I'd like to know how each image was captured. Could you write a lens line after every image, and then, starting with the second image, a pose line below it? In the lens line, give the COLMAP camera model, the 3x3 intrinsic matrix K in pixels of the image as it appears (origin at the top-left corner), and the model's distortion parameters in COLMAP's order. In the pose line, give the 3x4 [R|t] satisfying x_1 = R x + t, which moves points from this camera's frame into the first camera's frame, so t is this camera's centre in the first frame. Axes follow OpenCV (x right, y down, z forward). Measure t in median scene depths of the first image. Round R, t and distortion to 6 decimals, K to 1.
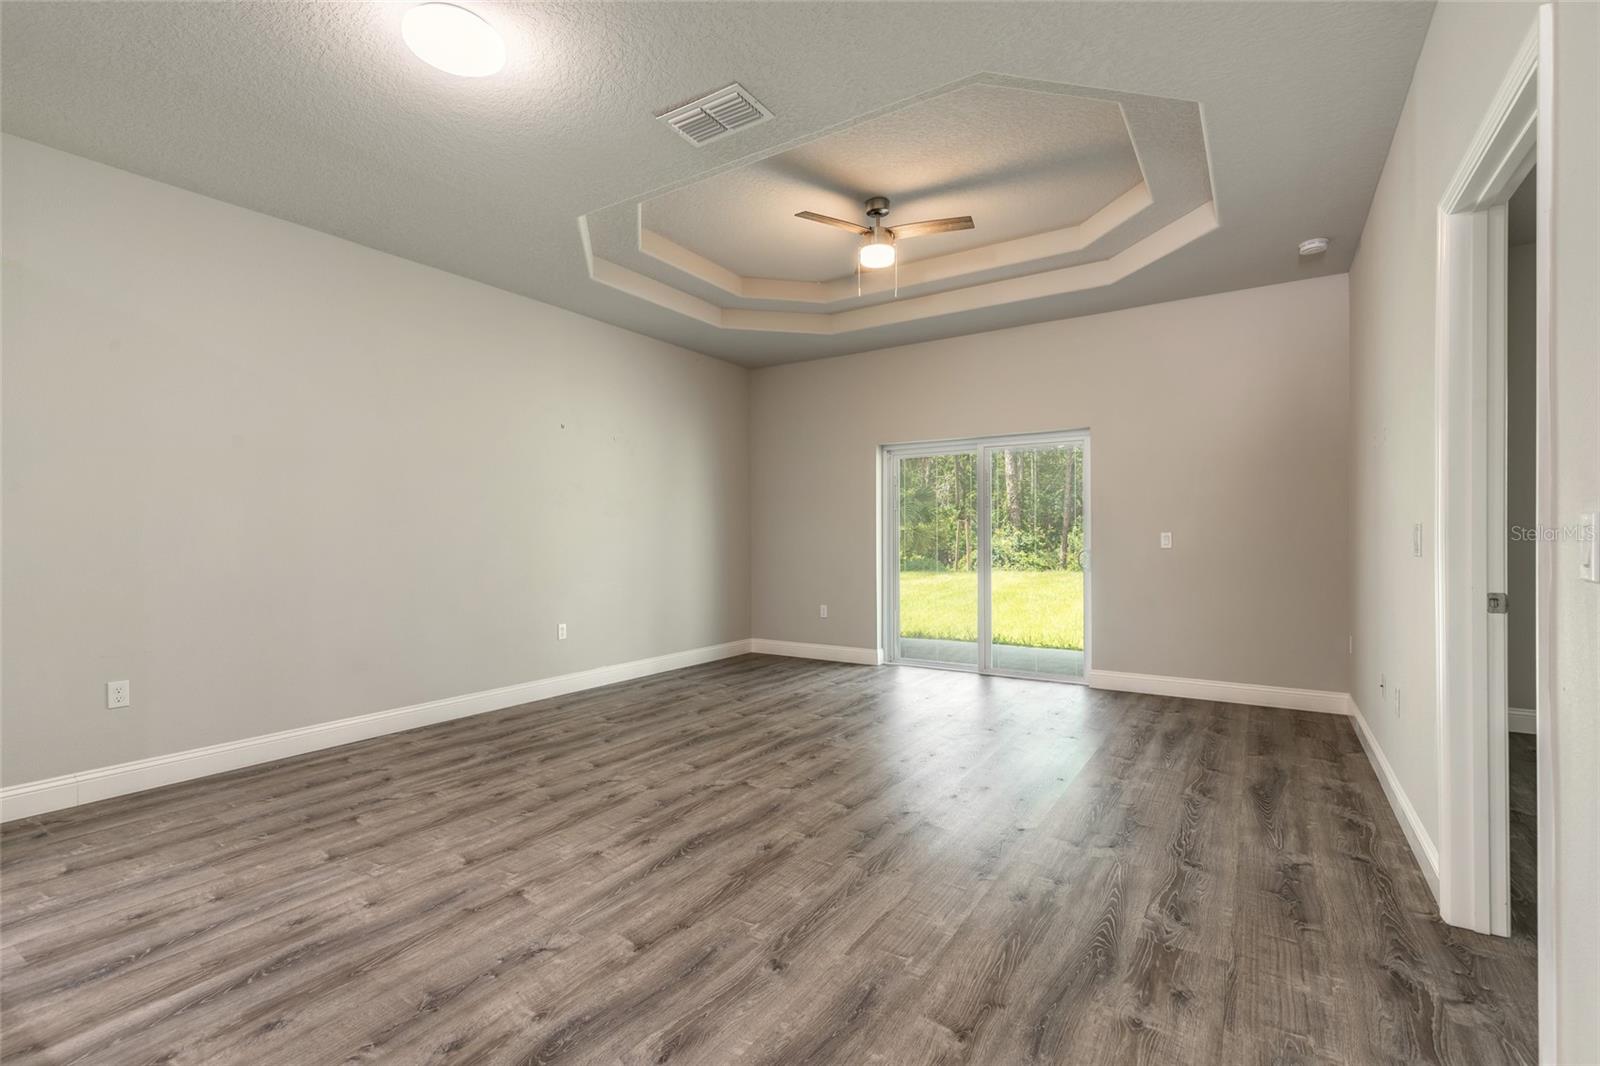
lens RADIAL K [[732.2, 0, 795.1], [0, 732.2, 536.0], [0, 0, 1]] dist [0.005131, -0.000227]
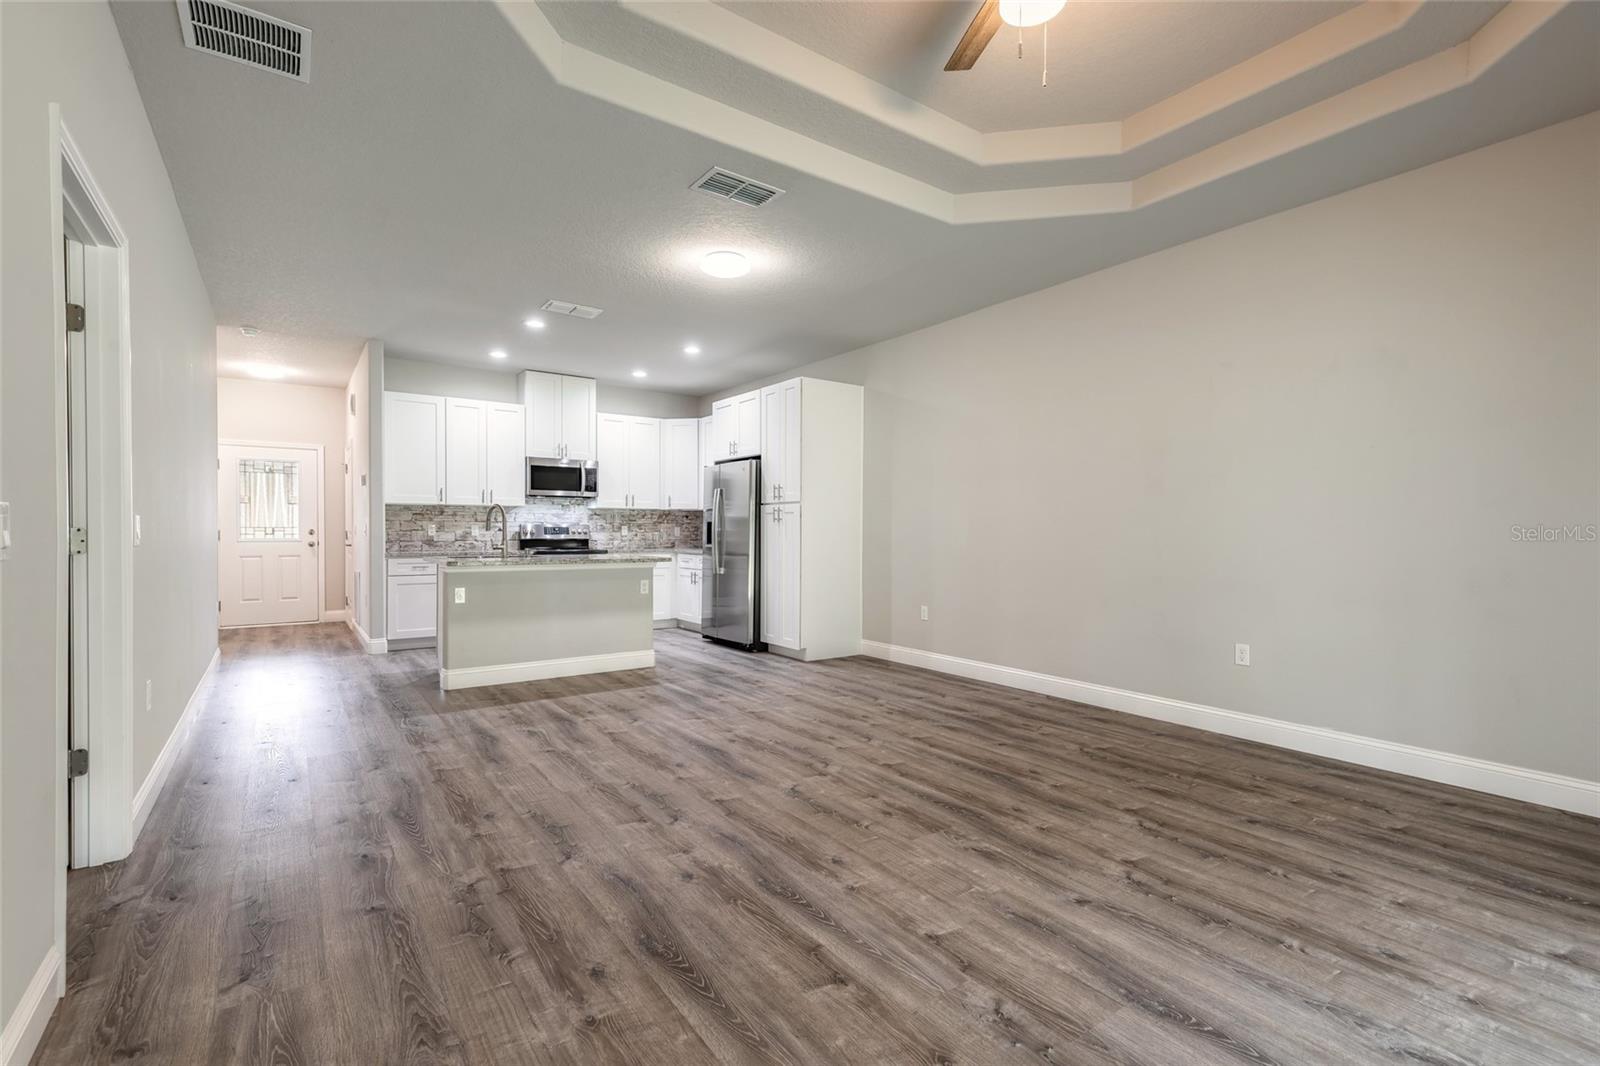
lens RADIAL K [[732.2, 0, 810.2], [0, 732.2, 541.3], [0, 0, 1]] dist [0.005131, -0.000227]
pose [[-0.370427, 0.016977, -0.928706, 0.836218], [-0.002745, 0.999809, 0.019372, -0.002289], [0.928858, 0.009725, -0.370309, 1.306566]]
